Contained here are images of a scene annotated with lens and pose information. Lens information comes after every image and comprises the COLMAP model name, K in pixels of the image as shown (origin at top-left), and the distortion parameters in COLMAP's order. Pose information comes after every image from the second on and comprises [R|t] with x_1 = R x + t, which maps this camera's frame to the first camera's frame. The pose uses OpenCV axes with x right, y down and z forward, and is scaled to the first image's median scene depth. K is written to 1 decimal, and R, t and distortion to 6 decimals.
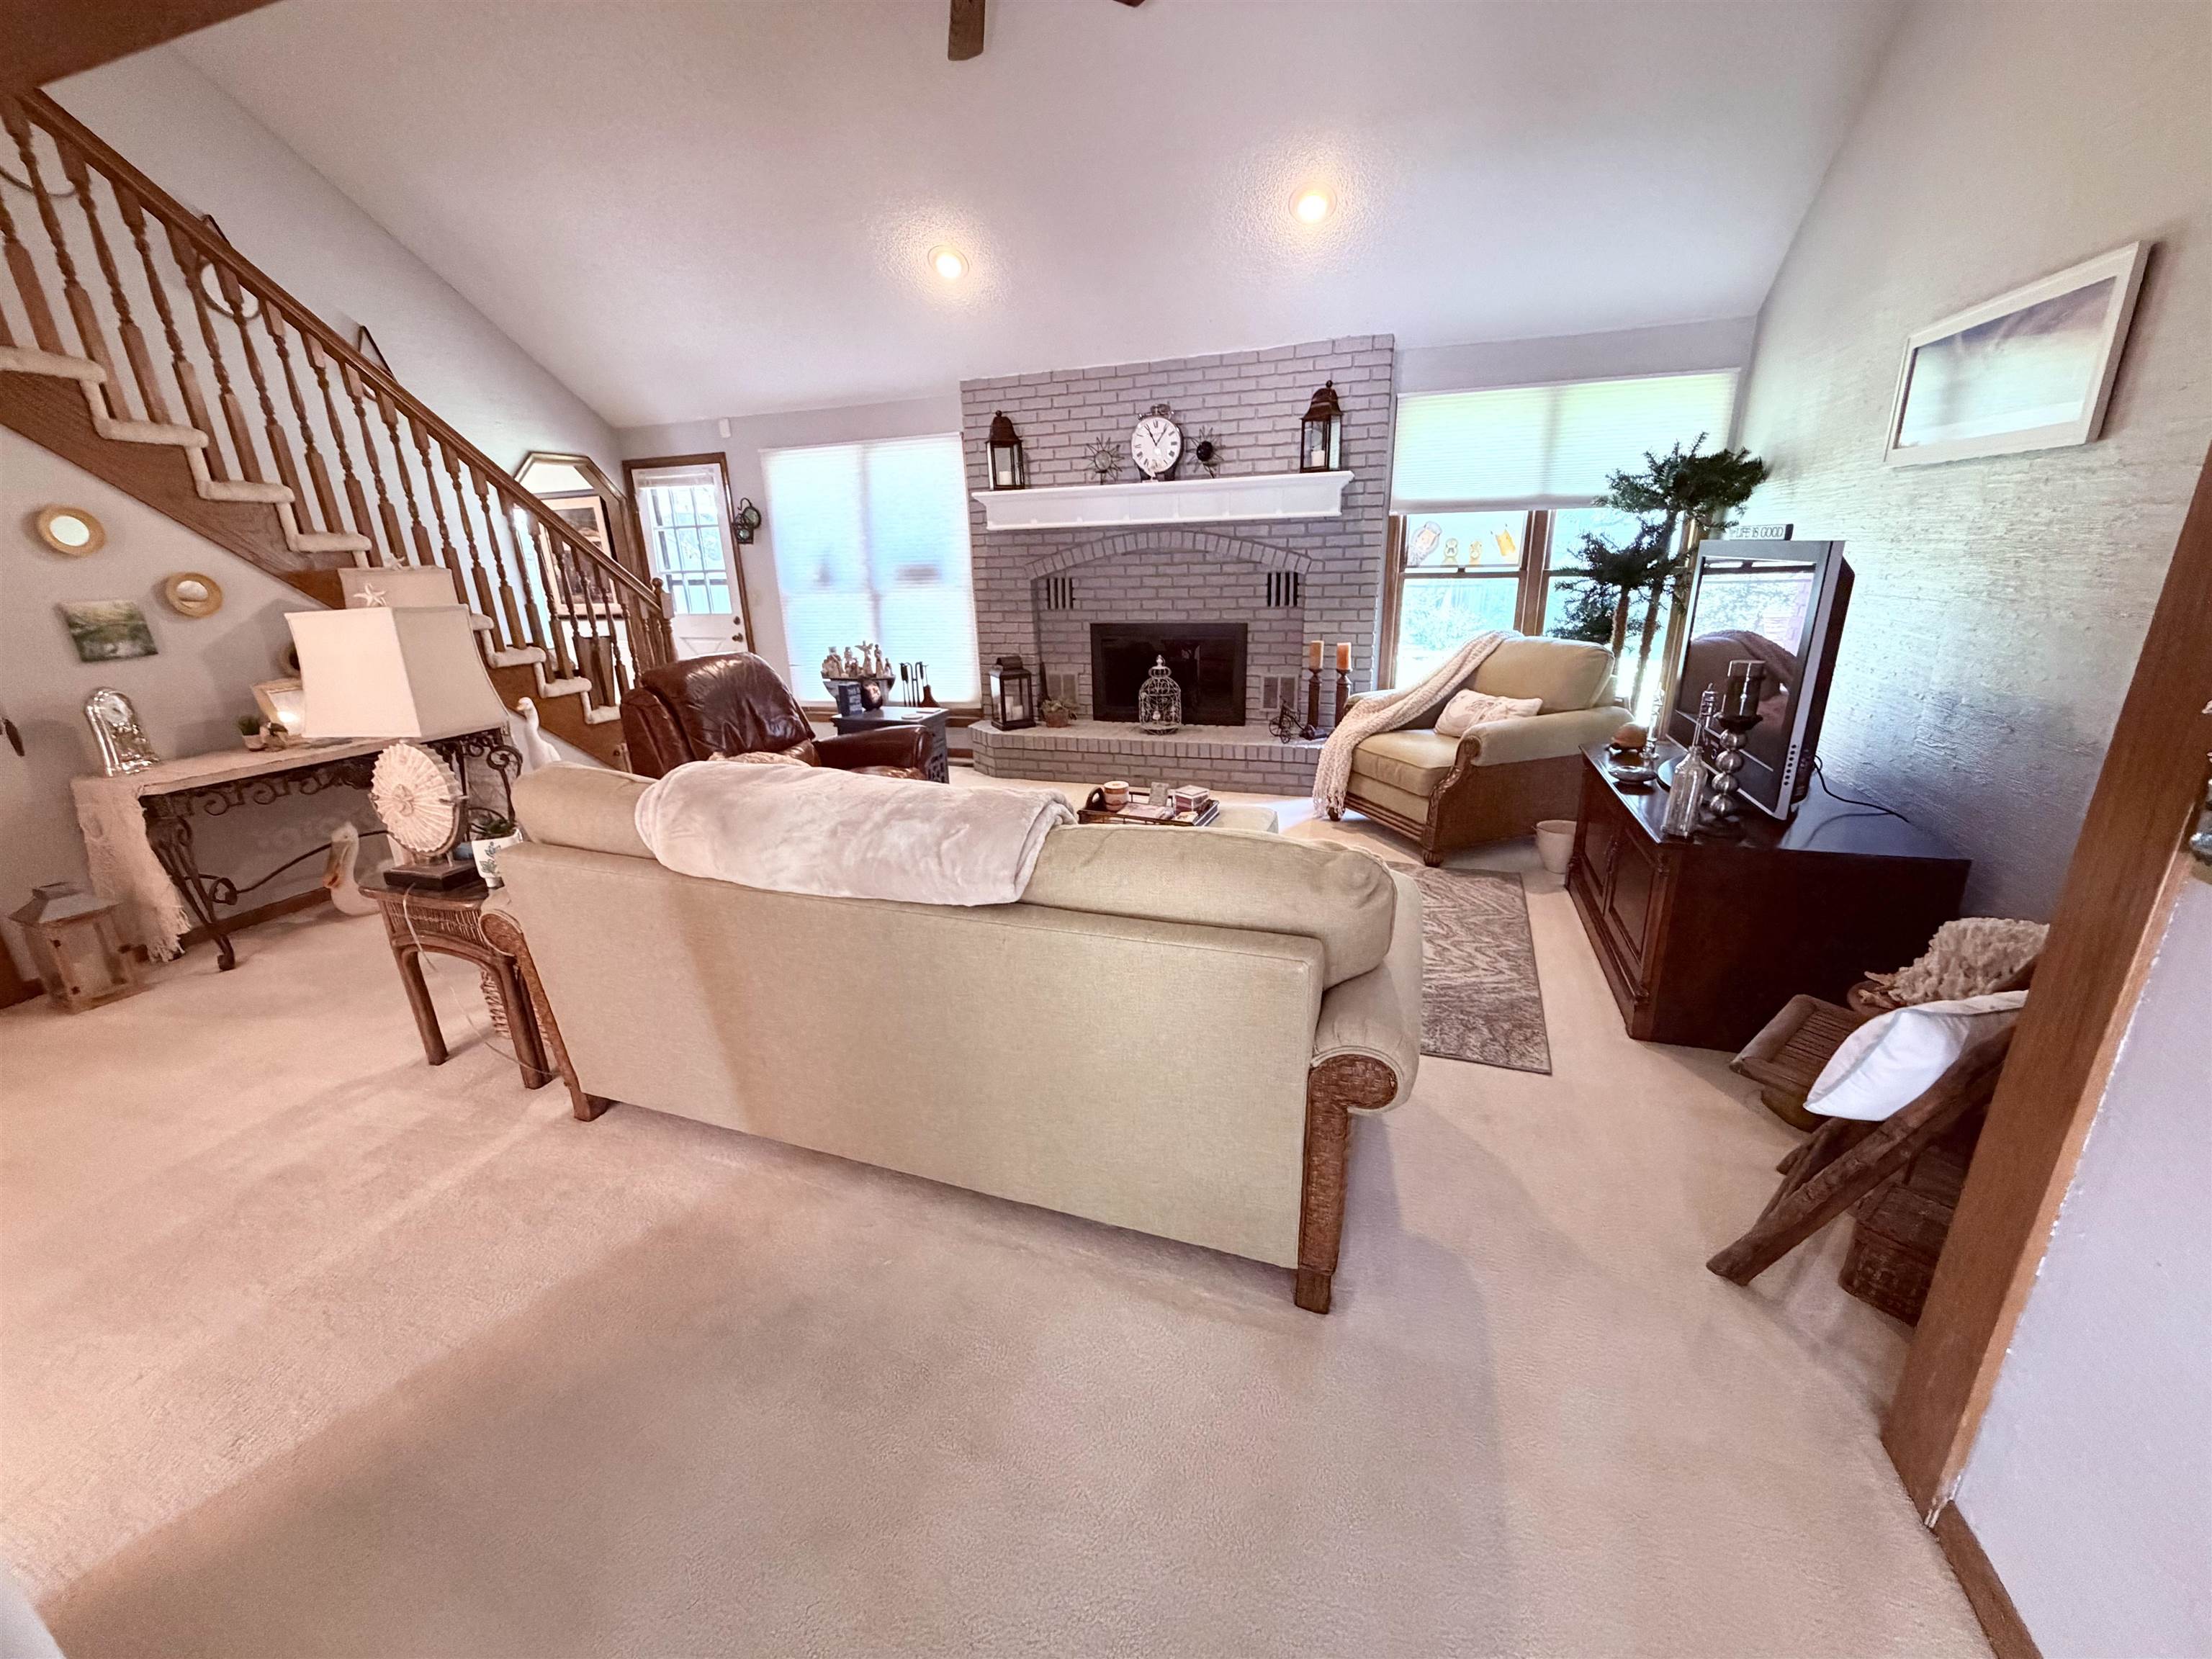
lens RADIAL K [[882.2, 0, 1097.7], [0, 882.2, 826.7], [0, 0, 1]] dist [0.001419, 0.000224]
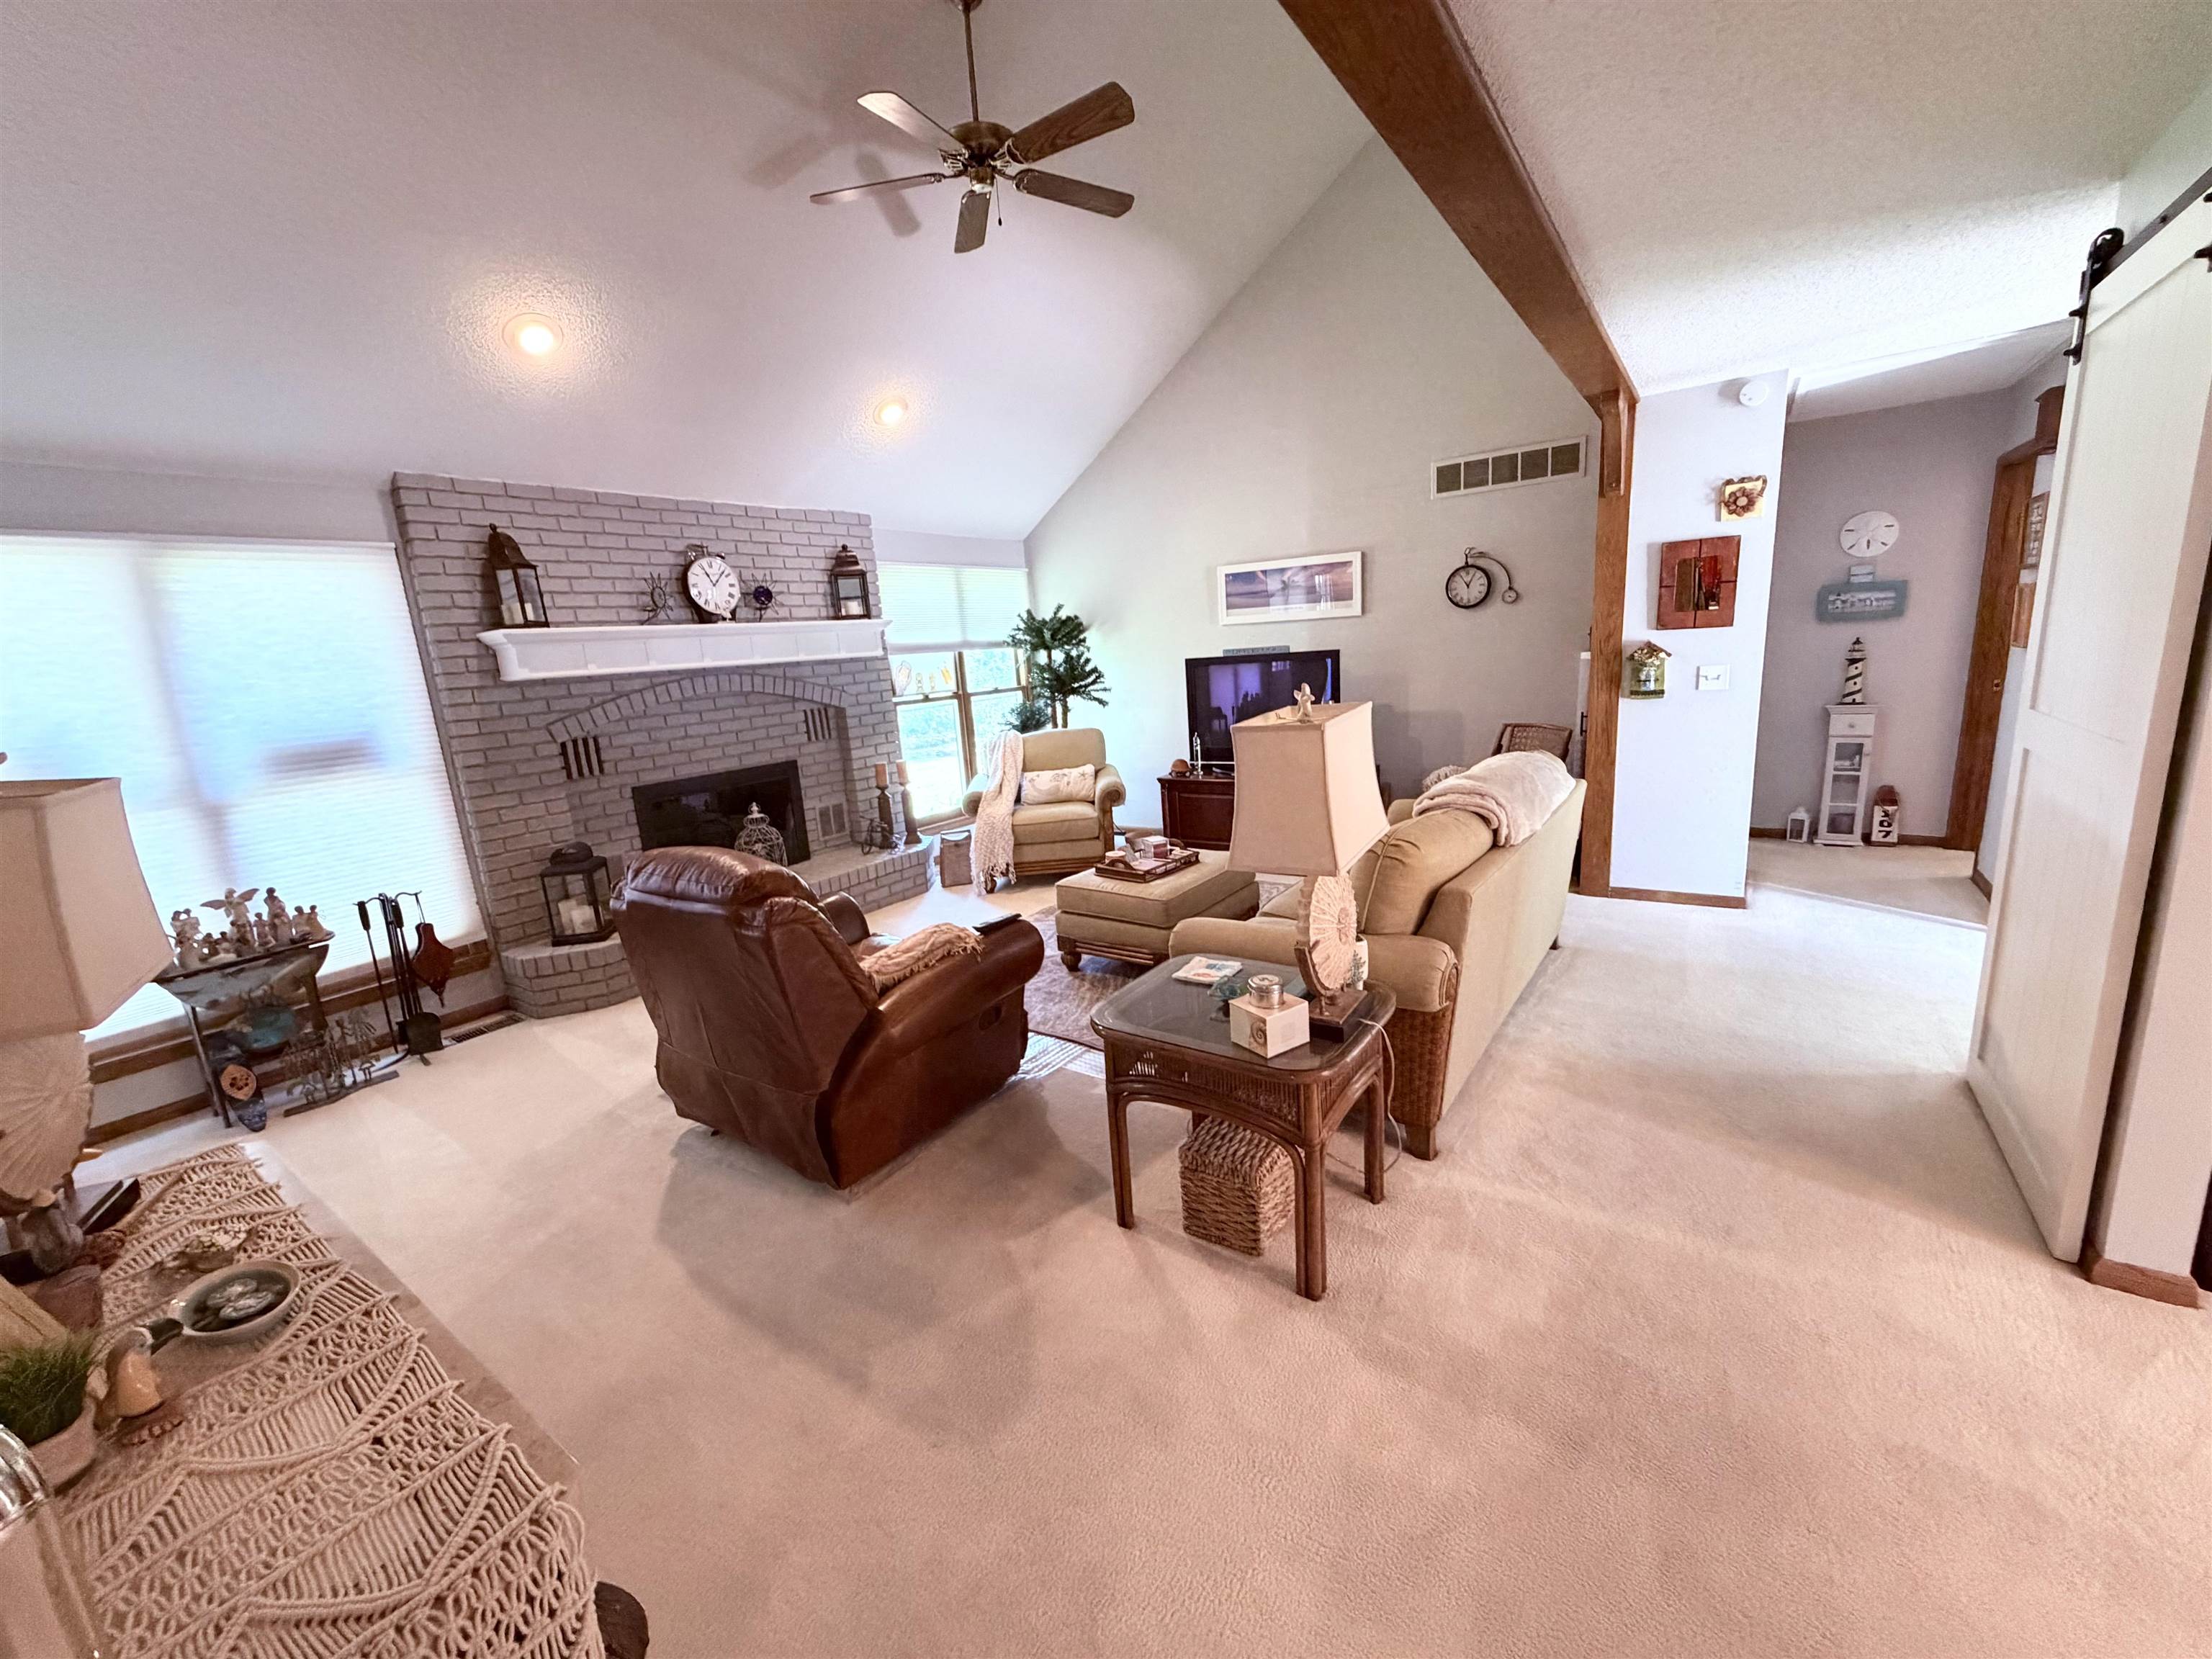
lens RADIAL K [[882.2, 0, 1102.3], [0, 882.2, 834.8], [0, 0, 1]] dist [0.001419, 0.000224]
pose [[0.277564, -0.191558, 0.941416, -0.708969], [0.352057, 0.932033, 0.085849, -0.113460], [-0.893876, 0.307604, 0.326139, 0.381209]]
